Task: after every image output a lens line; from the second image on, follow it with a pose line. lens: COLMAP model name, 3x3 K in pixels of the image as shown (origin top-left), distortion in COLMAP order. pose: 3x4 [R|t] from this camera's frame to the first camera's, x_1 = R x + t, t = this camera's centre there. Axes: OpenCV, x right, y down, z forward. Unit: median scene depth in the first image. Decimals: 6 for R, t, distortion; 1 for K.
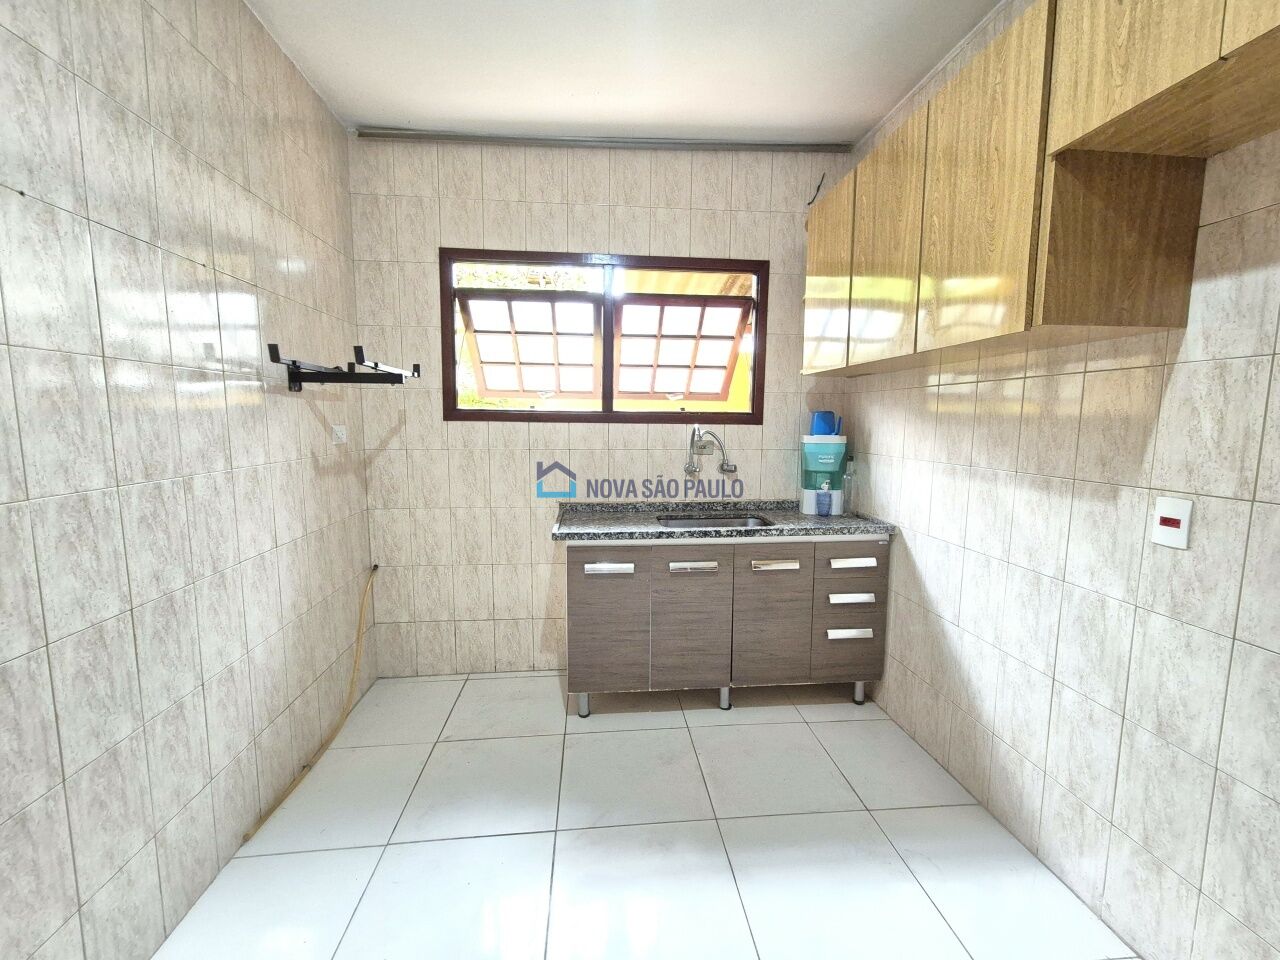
lens RADIAL K [[524.1, 0, 639.8], [0, 524.1, 479.1], [0, 0, 1]] dist [-0.003593, 0.000007]
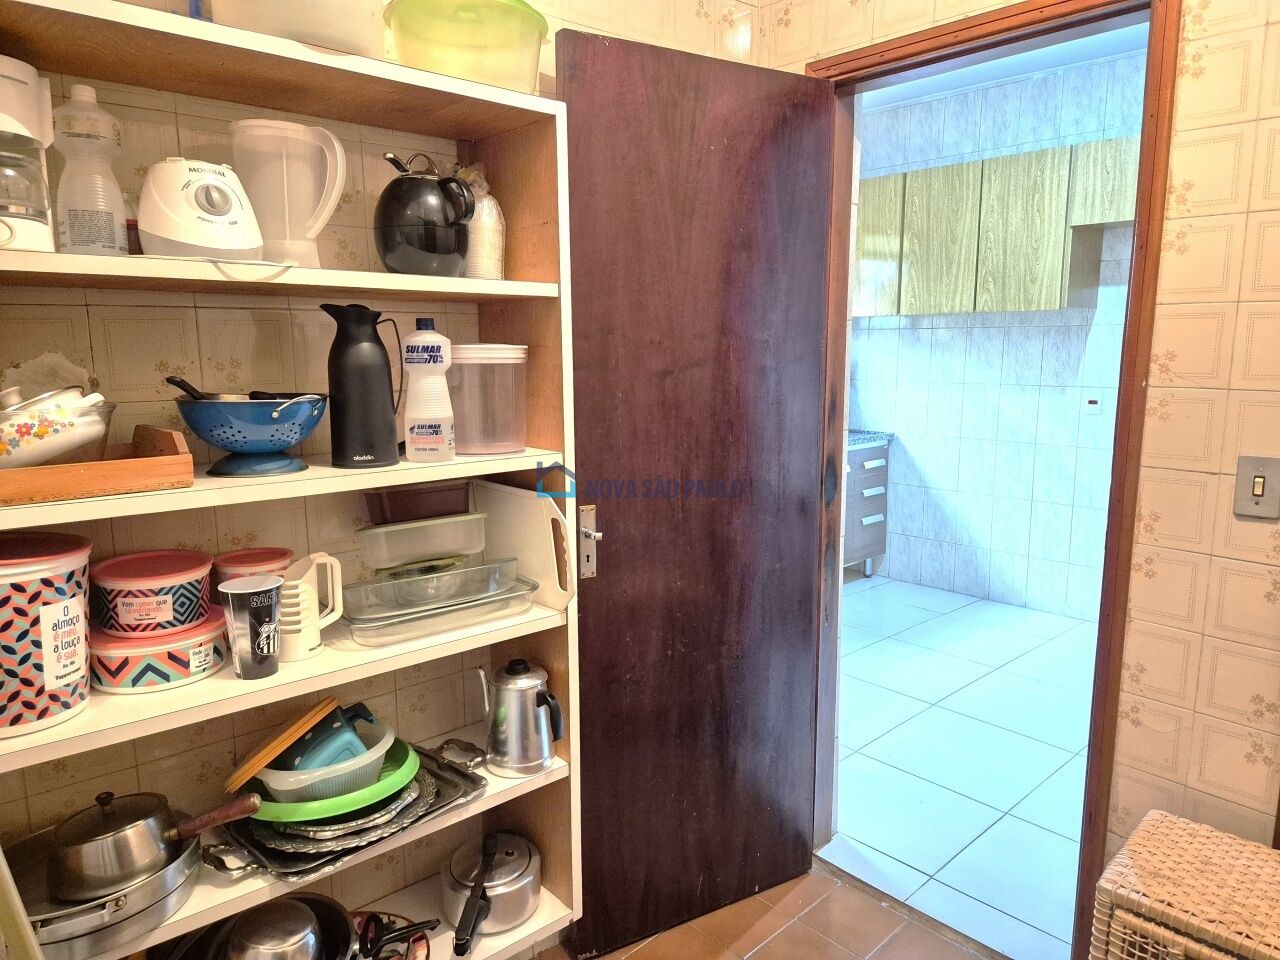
lens RADIAL K [[859.0, 0, 640.0], [0, 859.0, 480.0], [0, 0, 1]] dist [0.025530, -0.003325]
pose [[0.796402, -0.107602, 0.595118, -1.280328], [0.079442, 0.994131, 0.073435, -0.002431], [-0.599527, -0.011206, 0.800276, -0.345372]]
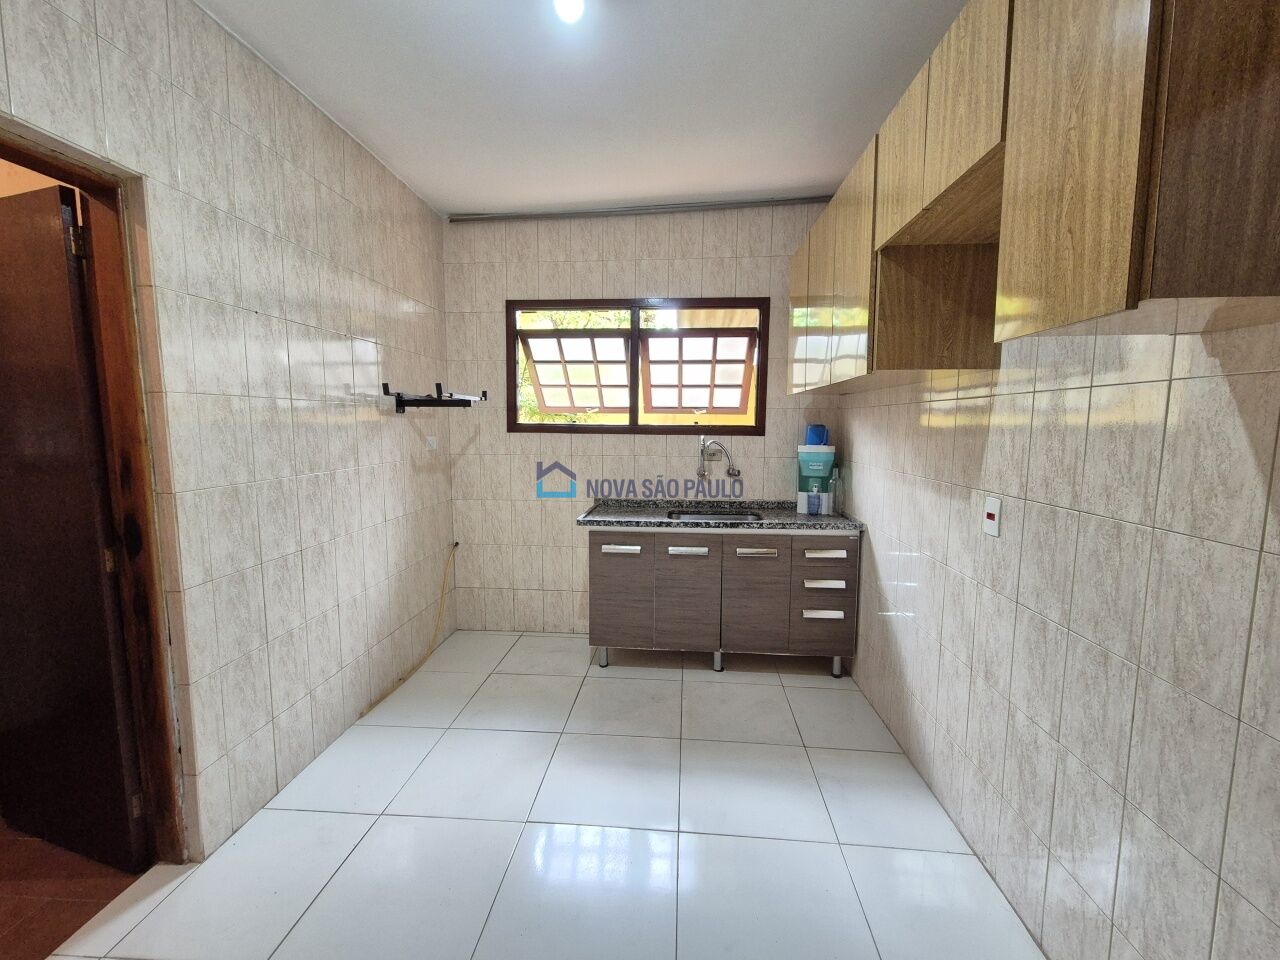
lens RADIAL K [[524.0, 0, 640.0], [0, 524.0, 480.0], [0, 0, 1]] dist [-0.010156, 0.000235]
pose [[0.983800, 0.017802, -0.178386, 0.195463], [-0.019356, 0.999788, -0.006974, 0.009230], [0.178224, 0.010314, 0.983936, -0.229176]]
